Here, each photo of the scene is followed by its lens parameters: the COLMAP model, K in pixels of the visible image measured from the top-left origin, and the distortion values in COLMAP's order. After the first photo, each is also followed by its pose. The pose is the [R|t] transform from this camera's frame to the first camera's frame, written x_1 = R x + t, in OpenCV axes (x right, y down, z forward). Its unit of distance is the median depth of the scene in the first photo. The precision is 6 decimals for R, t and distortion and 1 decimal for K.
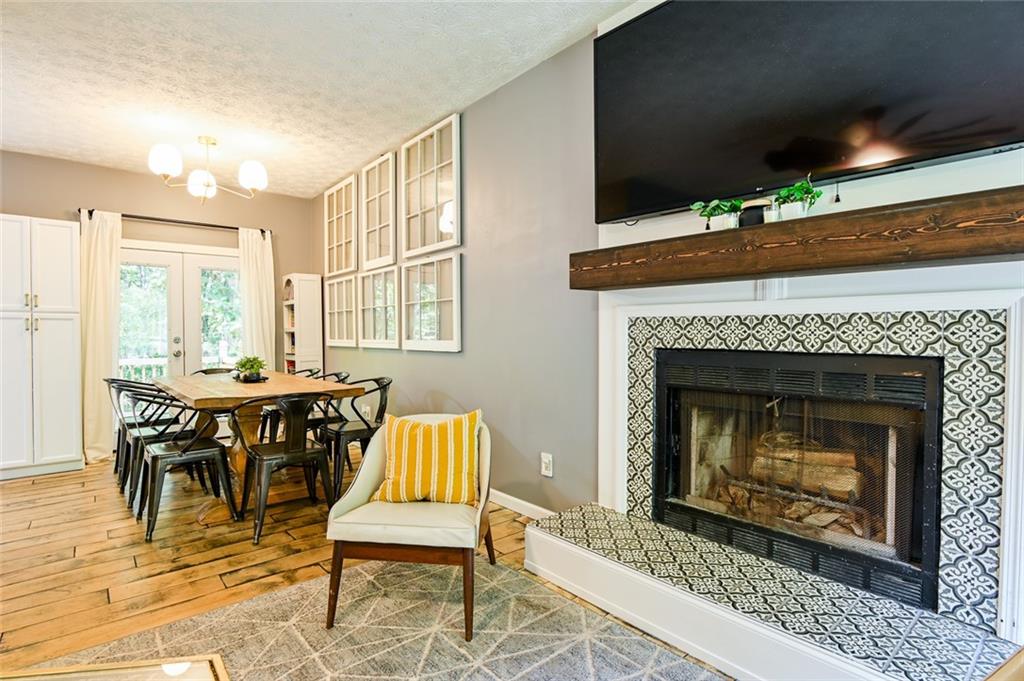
lens RADIAL K [[502.3, 0, 509.7], [0, 502.3, 339.4], [0, 0, 1]] dist [-0.021476, 0.001334]
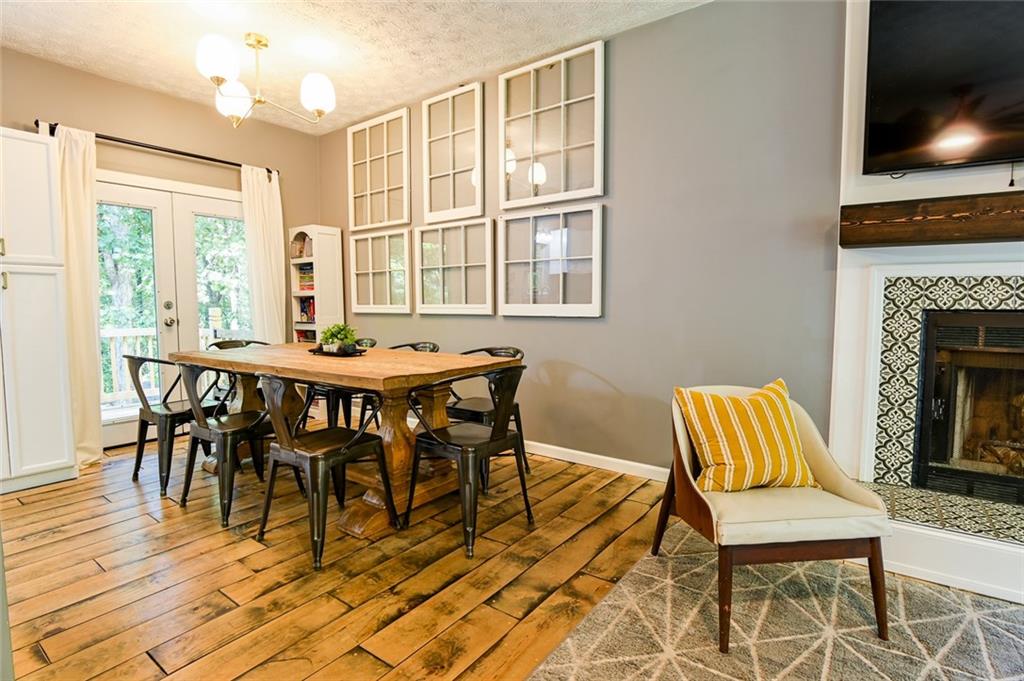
lens RADIAL K [[502.3, 0, 511.7], [0, 502.3, 340.8], [0, 0, 1]] dist [-0.021476, 0.001334]
pose [[0.974696, -0.013831, 0.223108, -0.601272], [-0.000120, 0.998051, 0.062396, 0.015783], [-0.223536, -0.060844, 0.972795, 0.220475]]
